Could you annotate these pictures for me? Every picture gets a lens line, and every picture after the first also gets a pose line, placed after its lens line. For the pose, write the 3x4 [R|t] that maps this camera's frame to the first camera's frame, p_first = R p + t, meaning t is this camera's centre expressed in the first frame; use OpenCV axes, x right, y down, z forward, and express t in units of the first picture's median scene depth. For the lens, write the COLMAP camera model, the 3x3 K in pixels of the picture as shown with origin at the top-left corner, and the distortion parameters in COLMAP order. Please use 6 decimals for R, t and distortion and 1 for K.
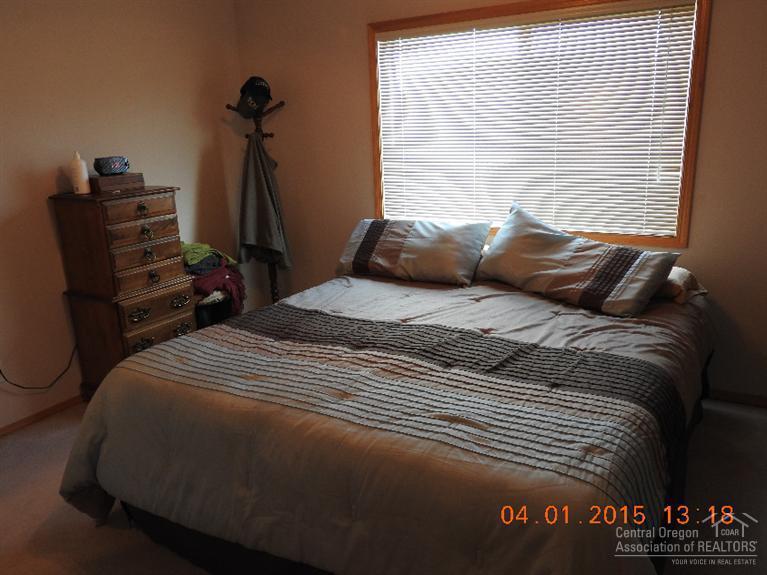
lens RADIAL K [[598.7, 0, 386.5], [0, 598.7, 288.6], [0, 0, 1]] dist [0.001995, -0.016053]
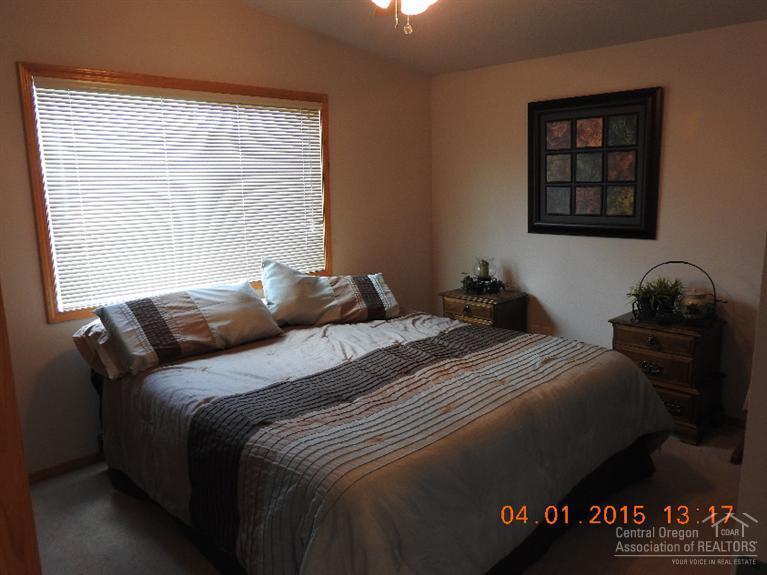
lens RADIAL K [[598.7, 0, 386.9], [0, 598.7, 284.8], [0, 0, 1]] dist [0.001995, -0.016053]
pose [[0.244686, -0.134118, 0.960282, -1.153441], [0.268359, 0.961066, 0.065848, -0.151668], [-0.931726, 0.241588, 0.271151, 0.703324]]
